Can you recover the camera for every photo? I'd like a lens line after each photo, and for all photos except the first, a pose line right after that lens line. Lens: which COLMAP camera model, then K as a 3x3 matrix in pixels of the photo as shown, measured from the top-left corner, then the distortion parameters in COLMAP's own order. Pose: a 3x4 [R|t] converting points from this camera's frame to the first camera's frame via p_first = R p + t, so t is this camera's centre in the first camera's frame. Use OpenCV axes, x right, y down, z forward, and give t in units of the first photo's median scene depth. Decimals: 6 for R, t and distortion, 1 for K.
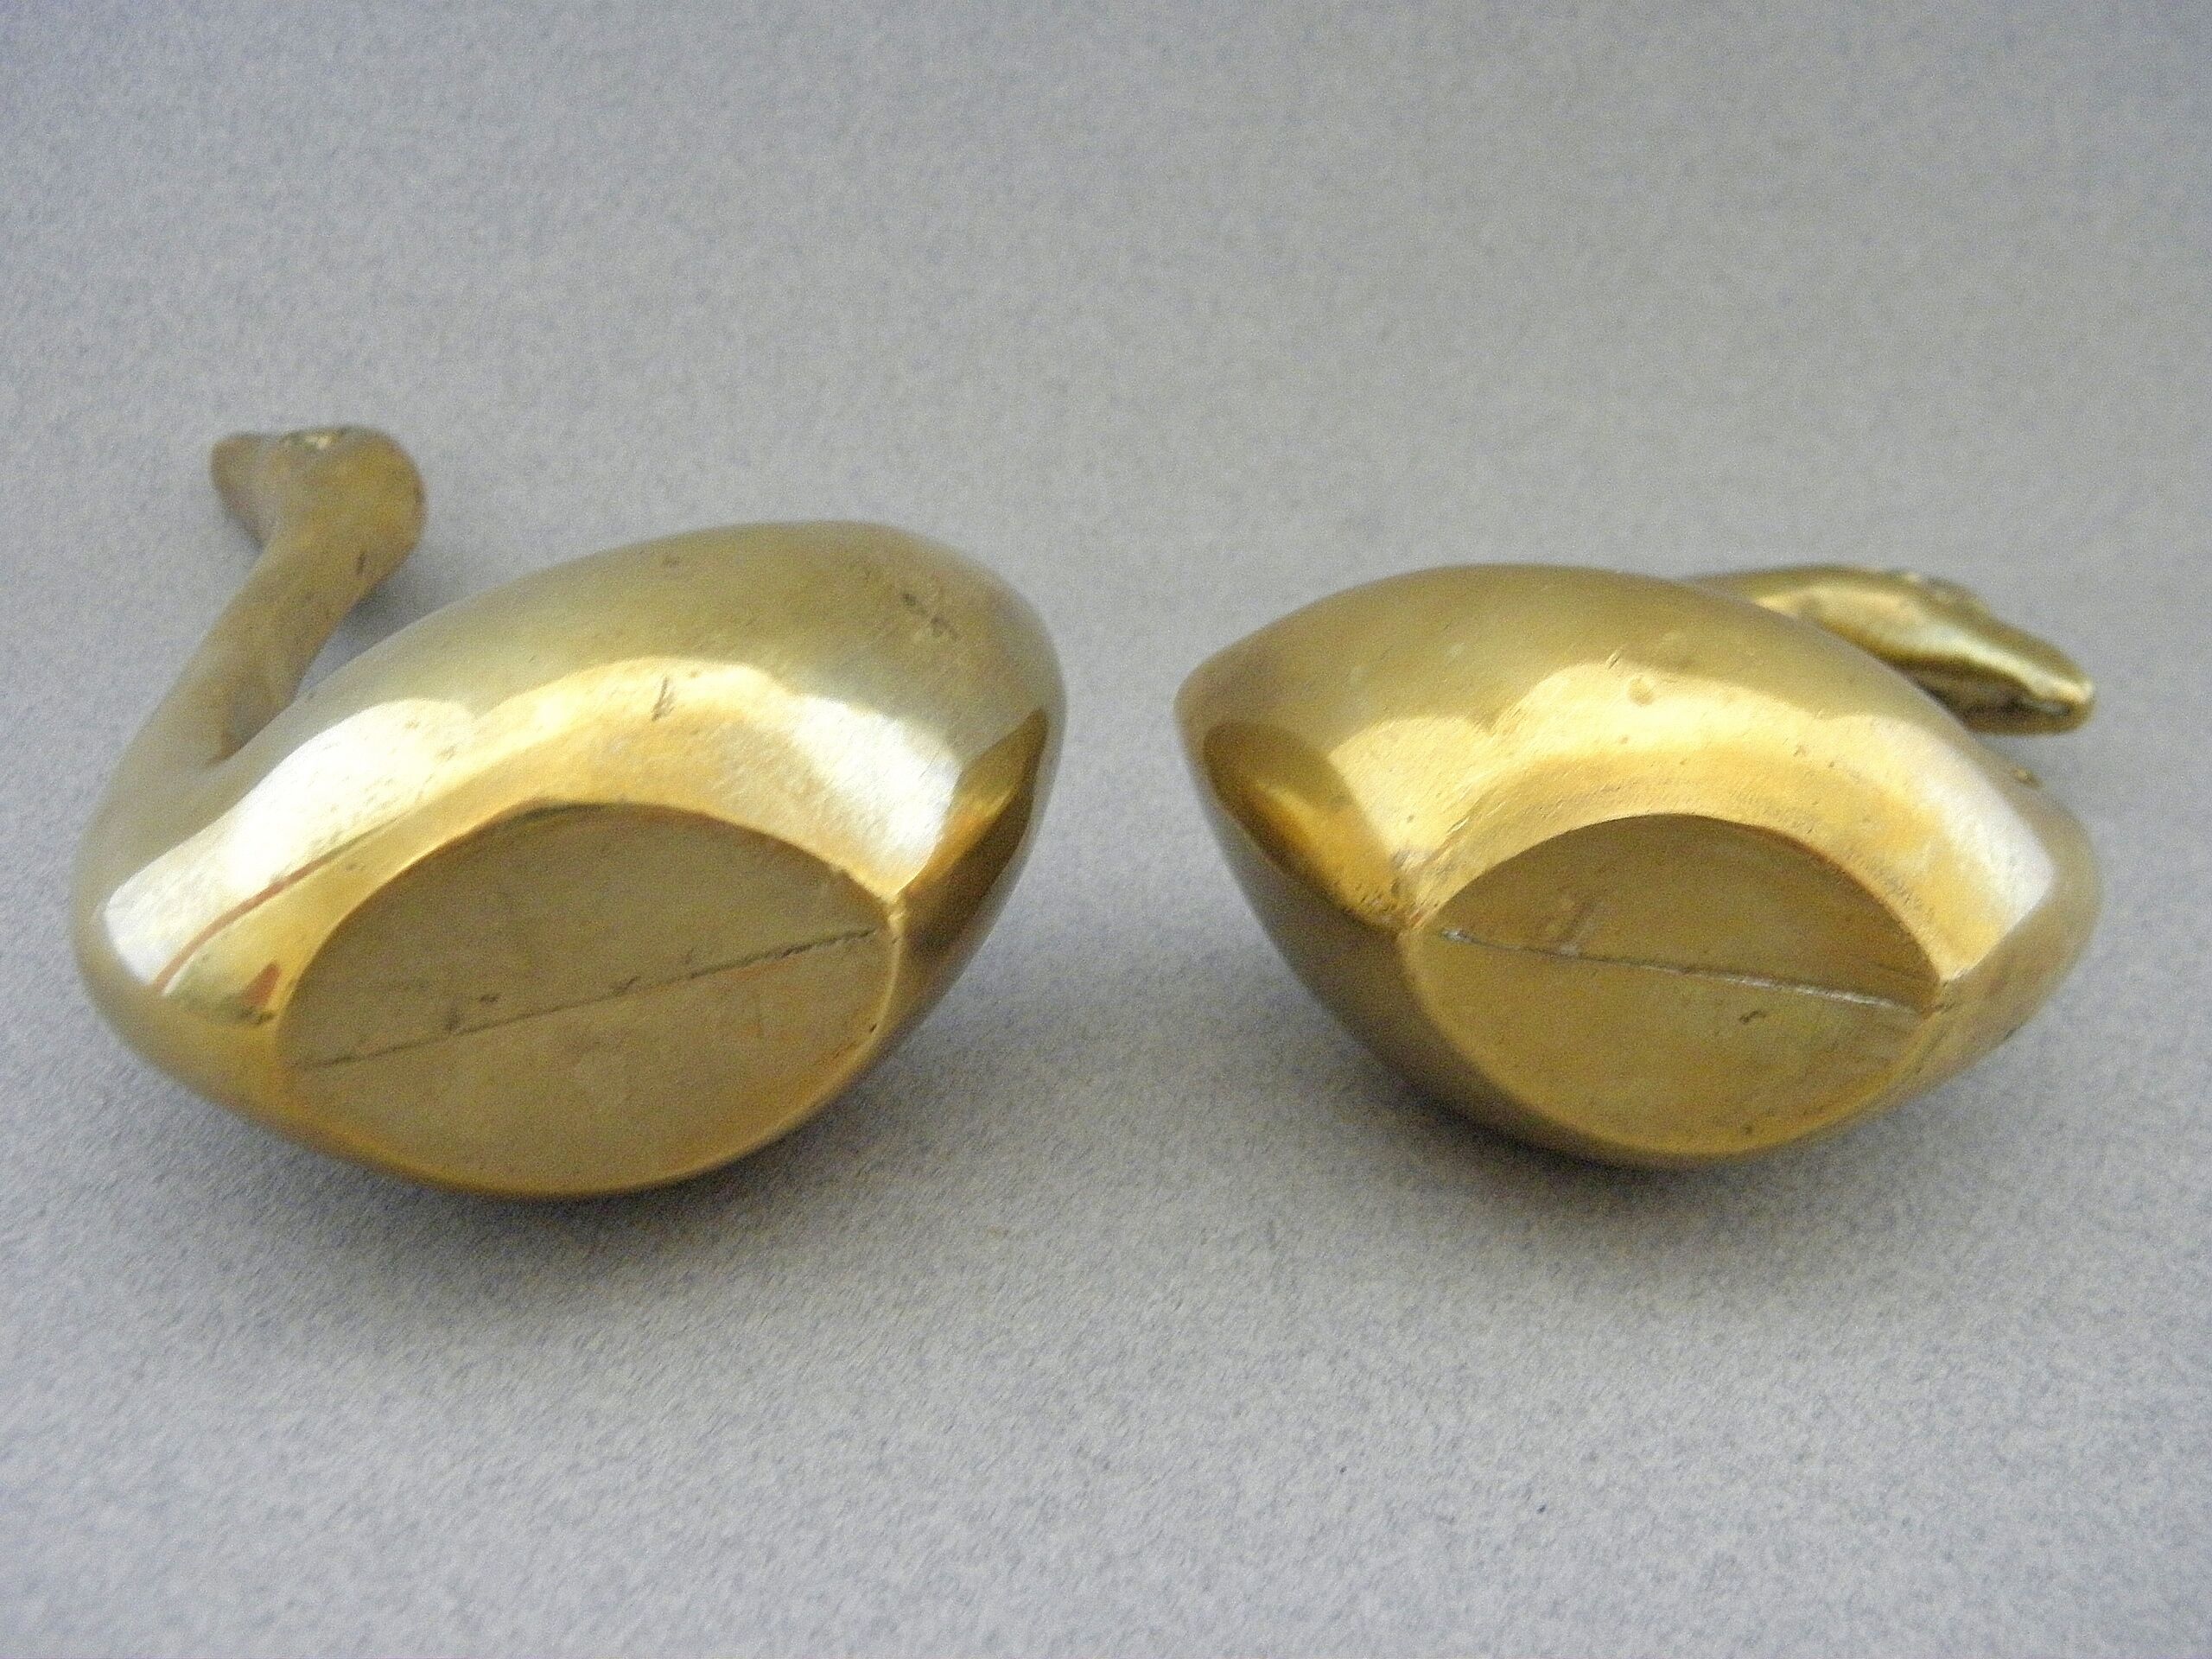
lens RADIAL K [[2859.9, 0, 1042.5], [0, 2859.9, 803.3], [0, 0, 1]] dist [0.001997, 0.000000]
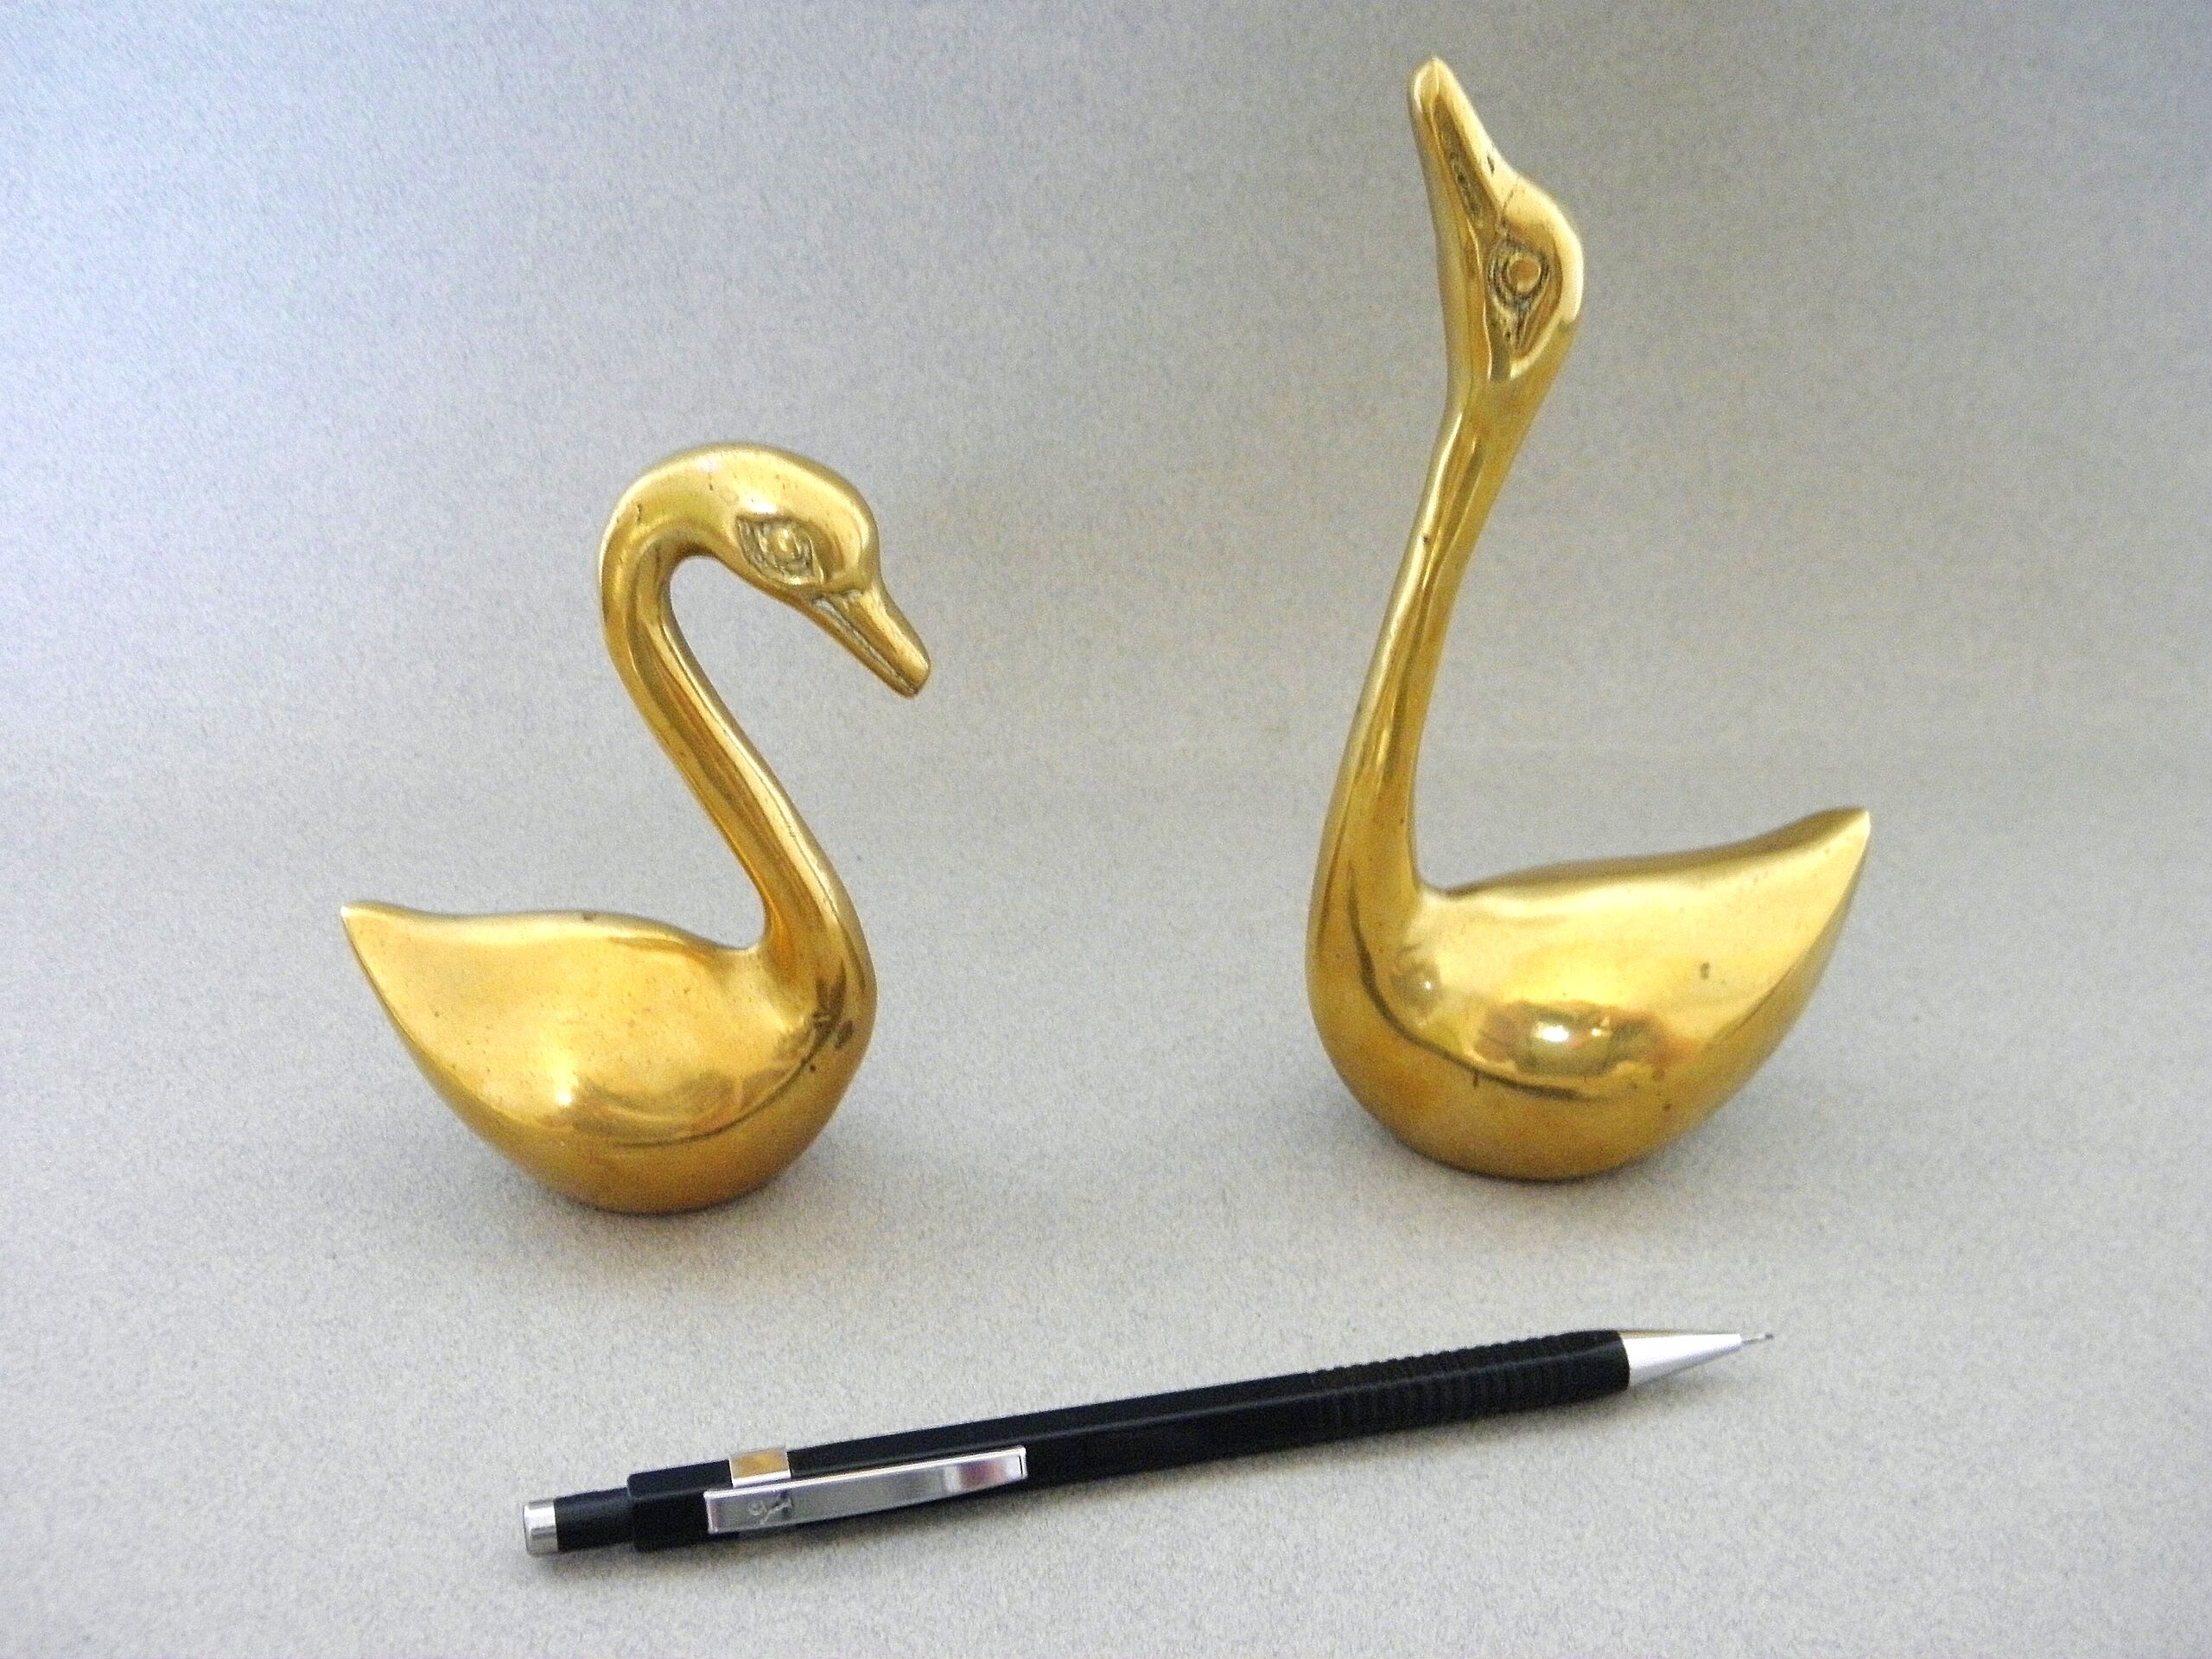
lens RADIAL K [[2793.4, 0, 1047.5], [0, 2793.4, 877.1], [0, 0, 1]] dist [-0.033450, 0.000000]
pose [[0.999592, -0.027269, 0.008458, -0.033043], [0.026481, 0.996251, 0.082362, -0.147724], [-0.010672, -0.082104, 0.996567, -0.573932]]
